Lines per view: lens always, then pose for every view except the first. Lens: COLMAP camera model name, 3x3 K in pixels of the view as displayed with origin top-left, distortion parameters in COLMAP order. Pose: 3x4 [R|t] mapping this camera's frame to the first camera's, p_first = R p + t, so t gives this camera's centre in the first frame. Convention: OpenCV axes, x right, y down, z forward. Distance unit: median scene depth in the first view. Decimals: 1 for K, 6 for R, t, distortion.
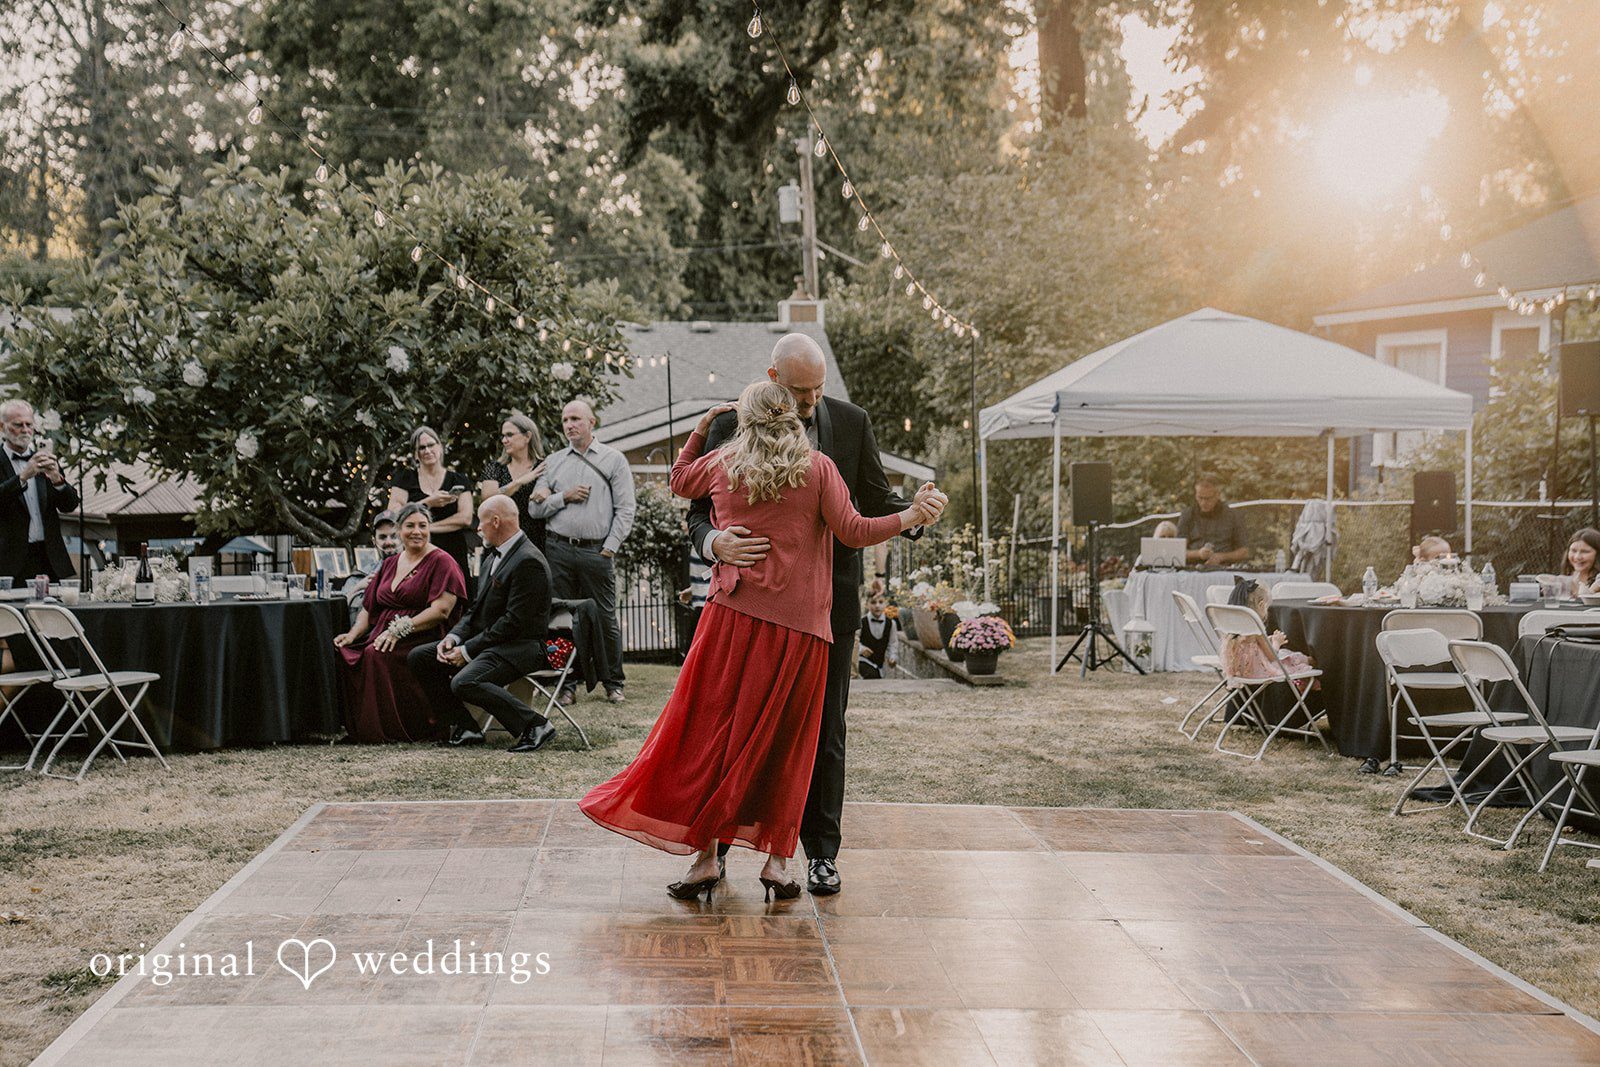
lens RADIAL K [[2250.8, 0, 802.1], [0, 2250.8, 558.0], [0, 0, 1]] dist [0.126057, 0.565179]
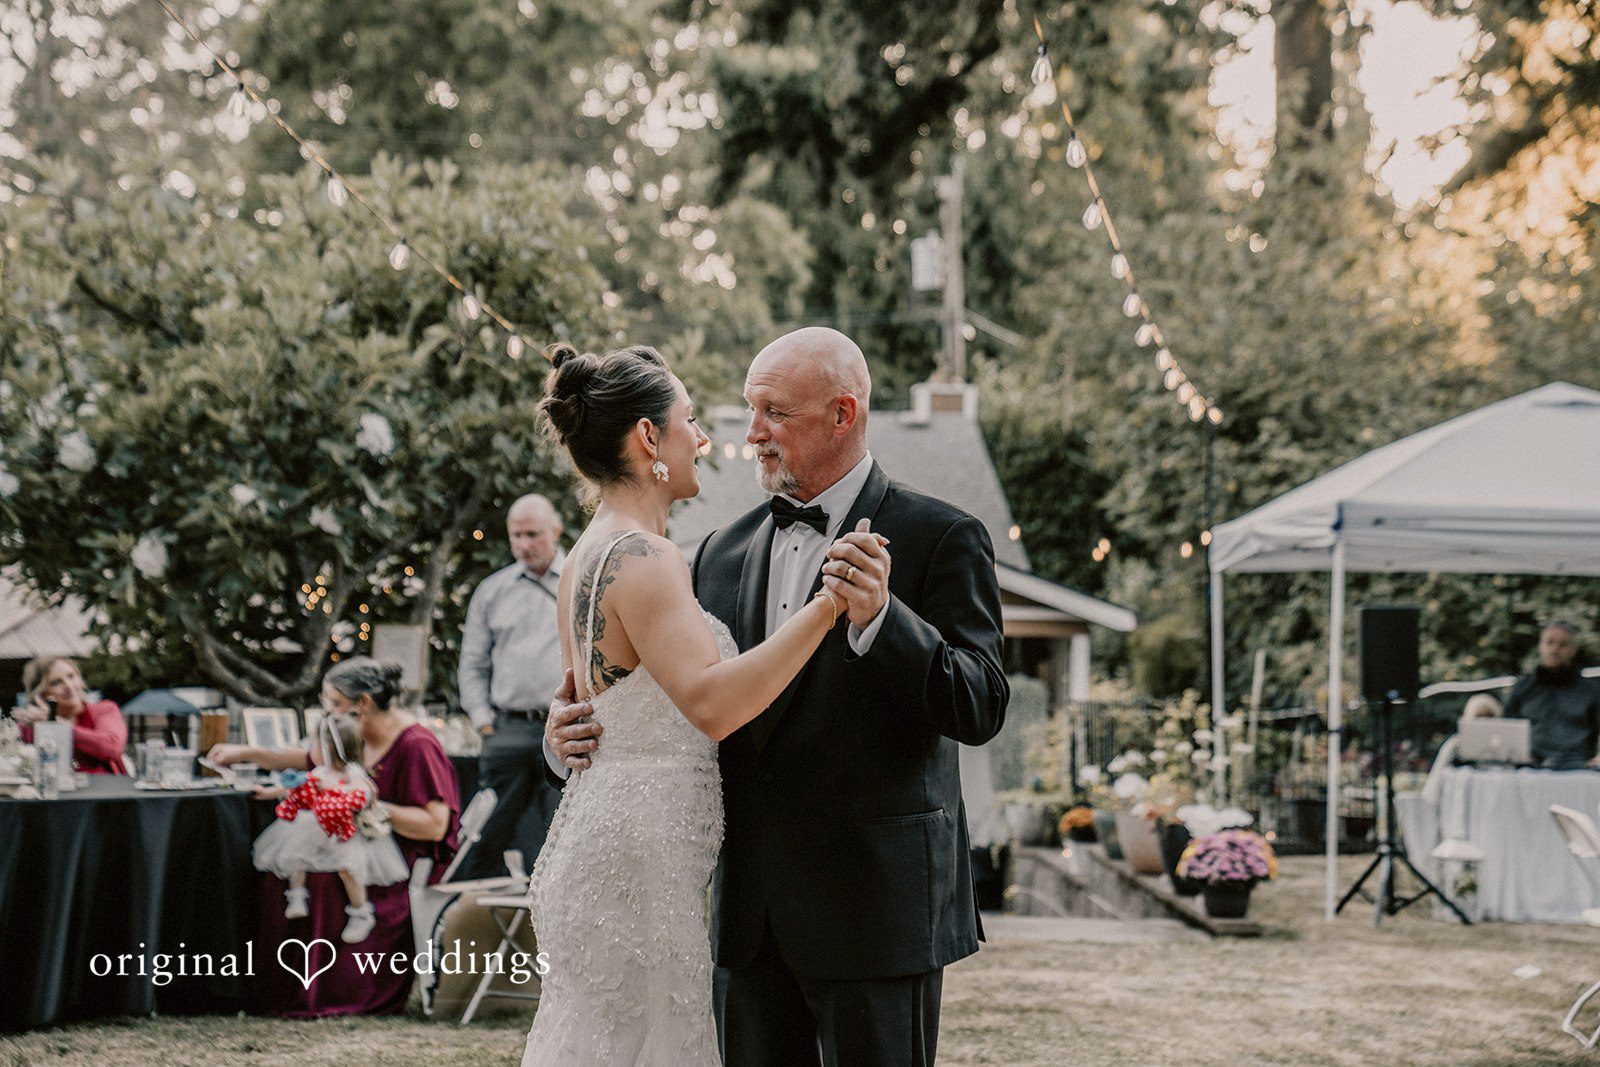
lens RADIAL K [[2907.4, 0, 799.5], [0, 2907.4, 586.0], [0, 0, 1]] dist [0.317825, 0.093514]
pose [[0.998800, 0.018117, -0.045509, -0.009232], [-0.020315, 0.998625, -0.048317, -0.002068], [0.044571, 0.049183, 0.997795, 0.116361]]
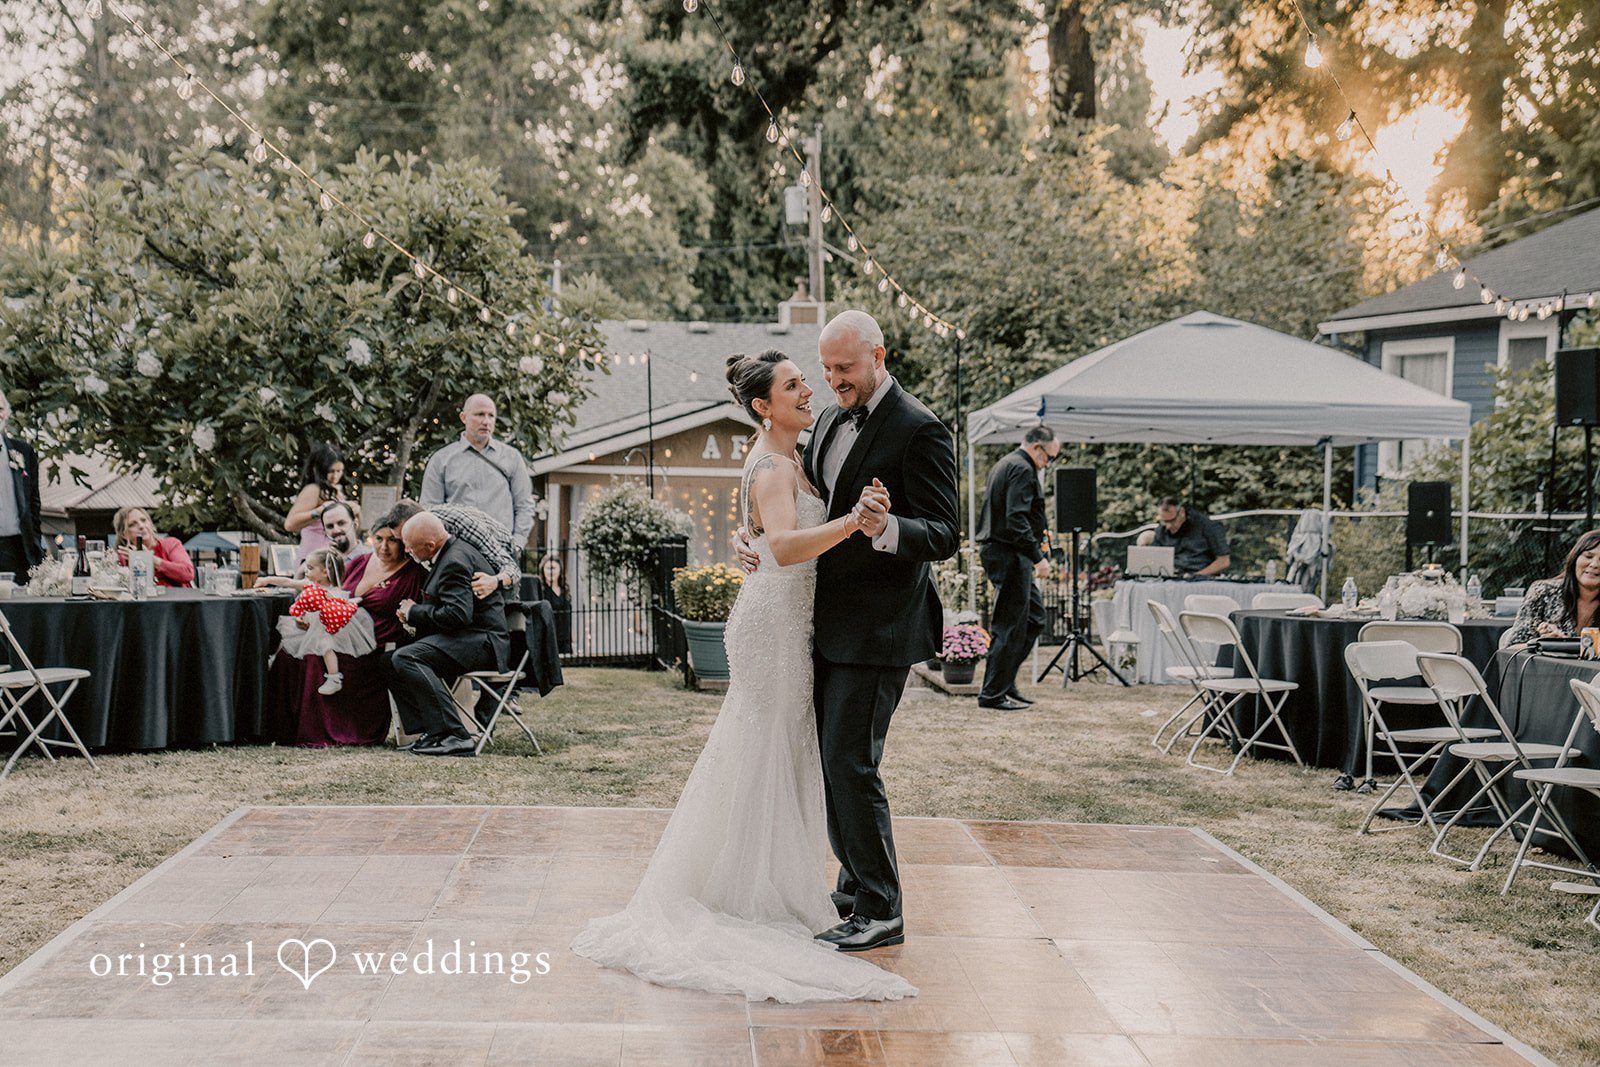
lens RADIAL K [[2284.6, 0, 797.8], [0, 2284.6, 561.3], [0, 0, 1]] dist [0.128983, 0.611446]
pose [[0.999895, 0.013122, -0.006071, 0.015367], [-0.013134, 0.999912, -0.001845, 0.001504], [0.006046, 0.001924, 0.999980, 0.011925]]
